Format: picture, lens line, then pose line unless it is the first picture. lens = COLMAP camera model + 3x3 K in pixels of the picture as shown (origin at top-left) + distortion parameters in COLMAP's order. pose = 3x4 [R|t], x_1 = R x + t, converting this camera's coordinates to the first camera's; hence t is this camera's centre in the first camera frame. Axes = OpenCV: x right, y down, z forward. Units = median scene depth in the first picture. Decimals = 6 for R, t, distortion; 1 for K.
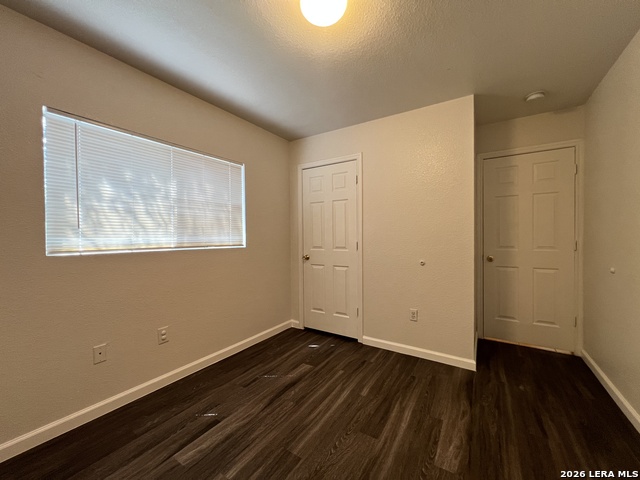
lens RADIAL K [[257.1, 0, 319.1], [0, 257.1, 238.3], [0, 0, 1]] dist [-0.002683, 0.000044]
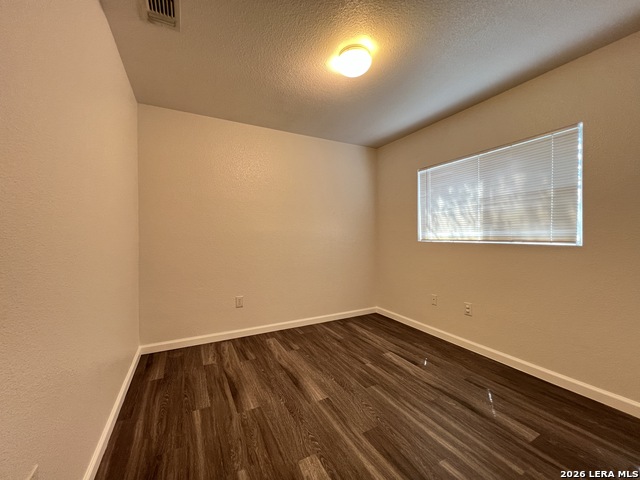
lens RADIAL K [[257.1, 0, 319.4], [0, 257.1, 238.5], [0, 0, 1]] dist [-0.002683, 0.000044]
pose [[-0.489092, 0.017881, -0.872049, 0.860140], [0.000439, 0.999795, 0.020255, 0.003268], [0.872232, 0.009524, -0.489000, 0.984723]]
